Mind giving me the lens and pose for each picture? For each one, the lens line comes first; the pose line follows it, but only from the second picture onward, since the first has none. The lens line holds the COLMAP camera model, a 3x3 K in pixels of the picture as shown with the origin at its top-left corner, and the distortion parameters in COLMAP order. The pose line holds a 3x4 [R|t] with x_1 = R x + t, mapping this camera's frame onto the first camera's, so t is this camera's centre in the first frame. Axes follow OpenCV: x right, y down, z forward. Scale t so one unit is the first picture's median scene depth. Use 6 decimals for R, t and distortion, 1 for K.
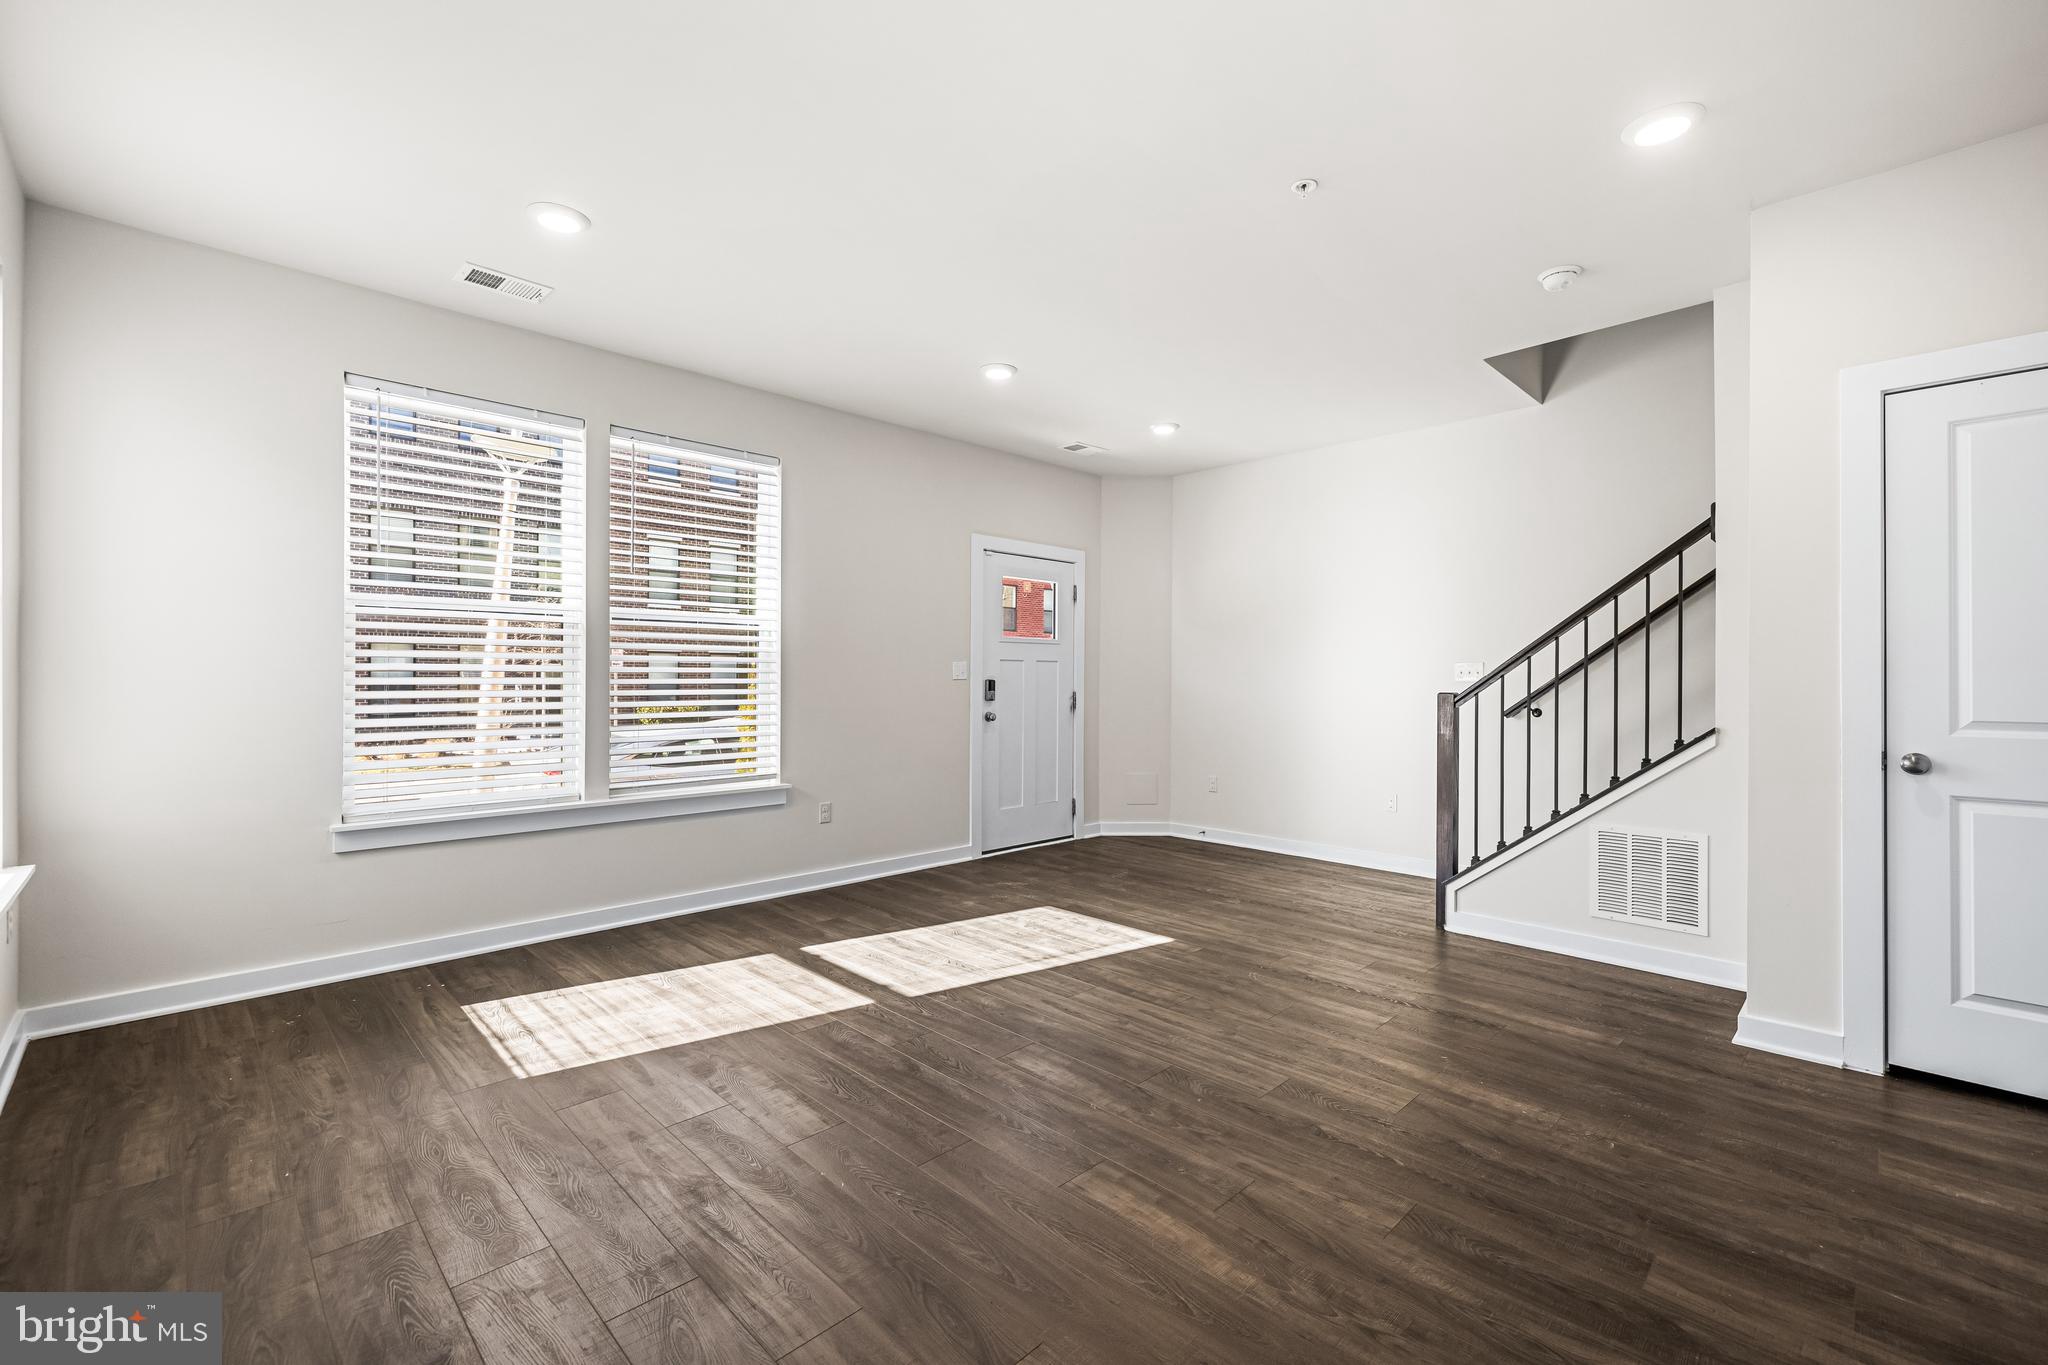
lens RADIAL K [[865.8, 0, 1026.3], [0, 865.8, 684.8], [0, 0, 1]] dist [0.002347, 0.000131]
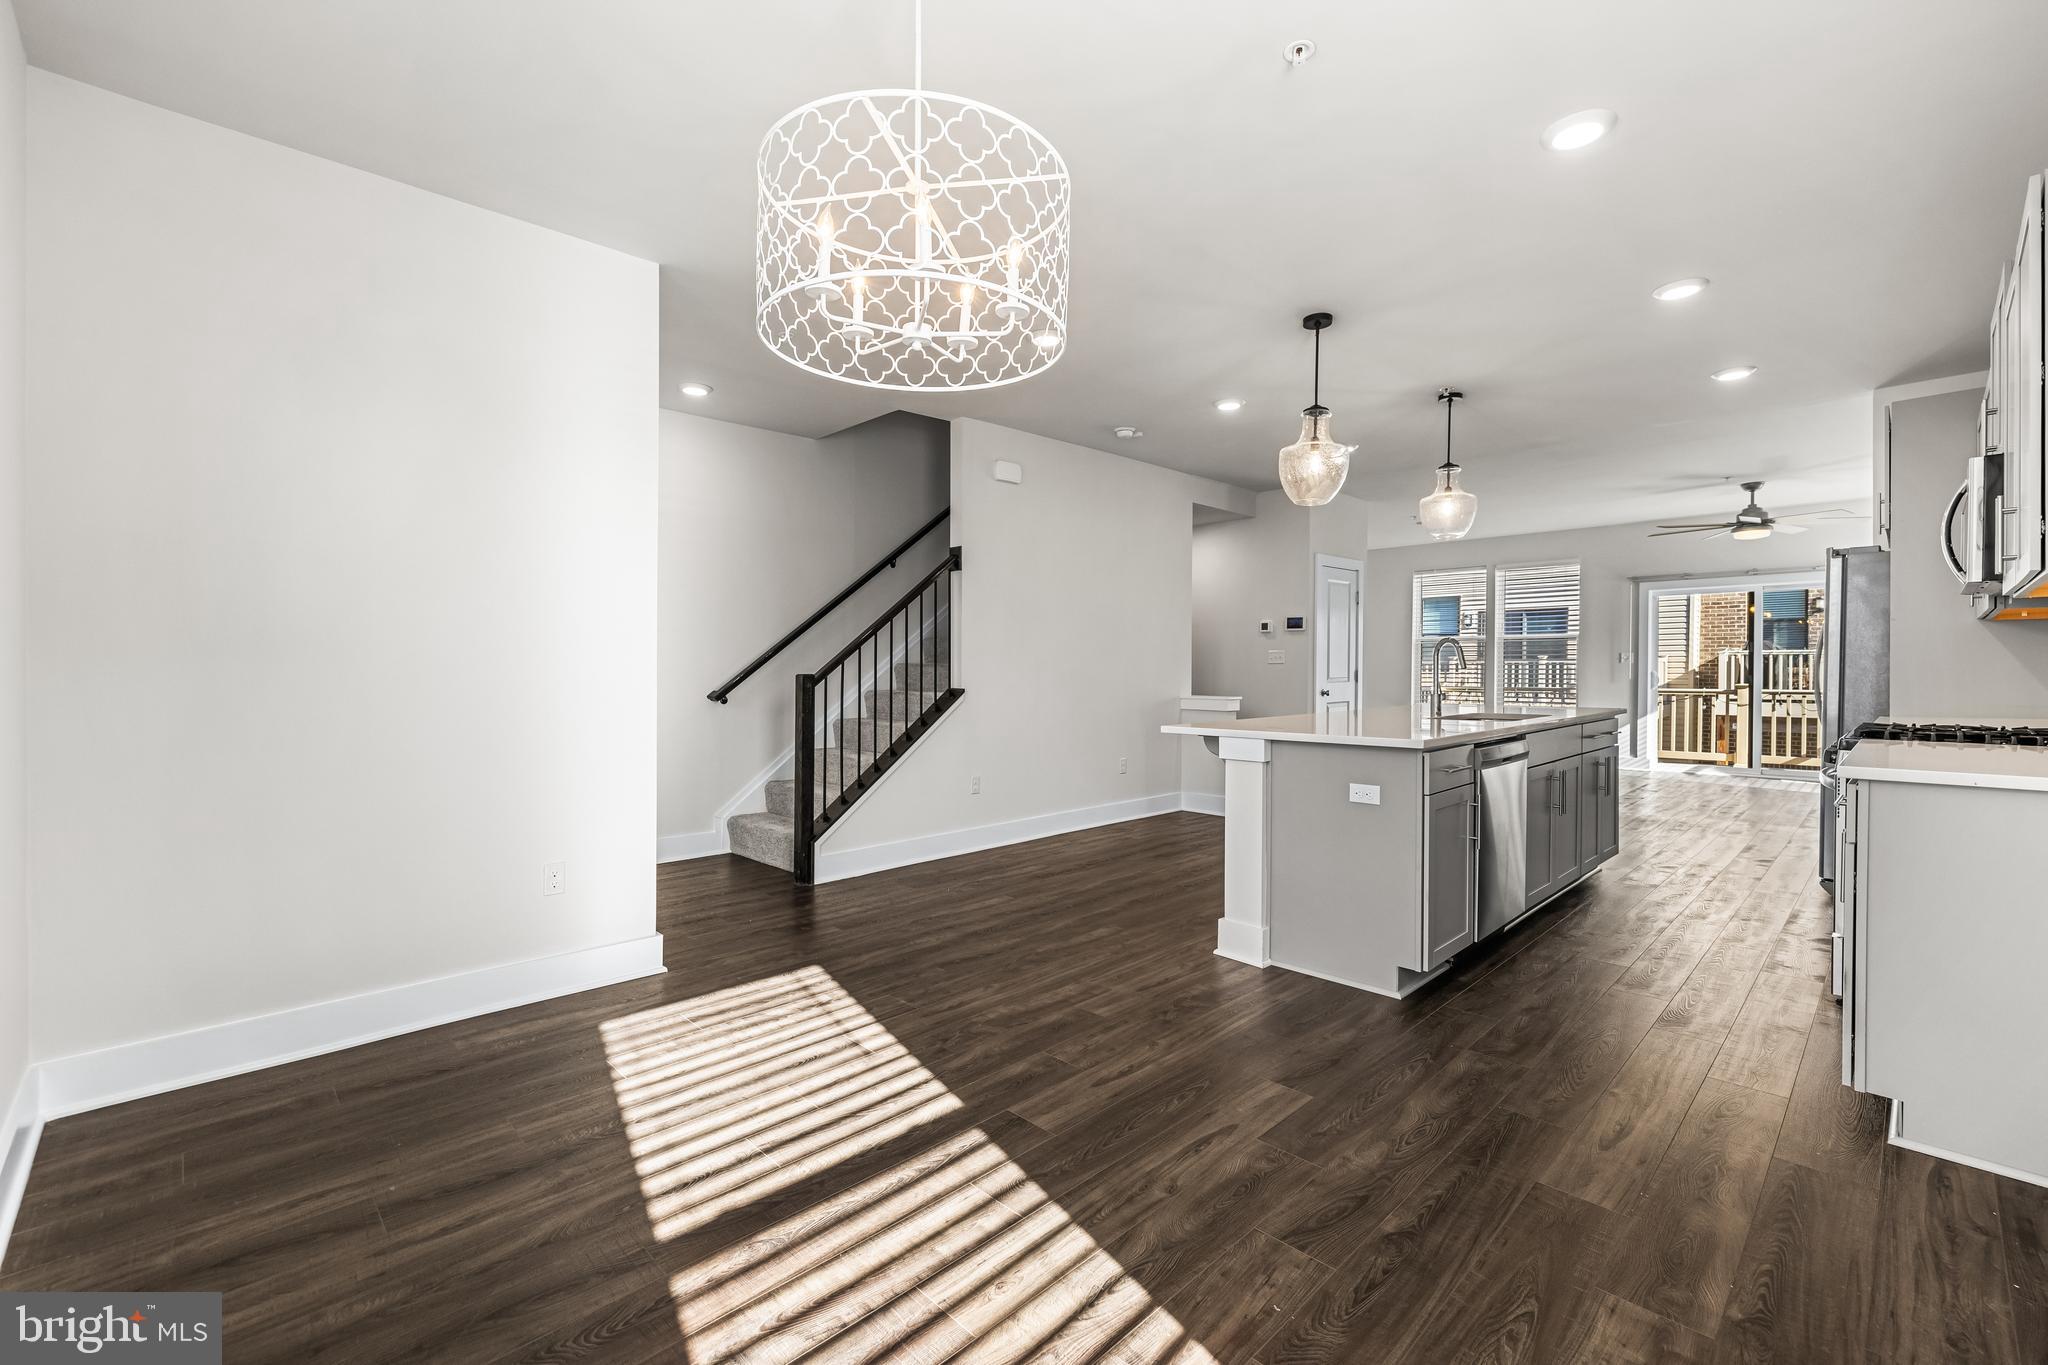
lens RADIAL K [[865.8, 0, 1026.3], [0, 865.8, 684.8], [0, 0, 1]] dist [0.002347, 0.000131]
pose [[0.002742, -0.019896, 0.999798, -0.649503], [0.003356, 0.999797, 0.019887, -0.001209], [-0.999991, 0.003301, 0.002808, 0.731138]]
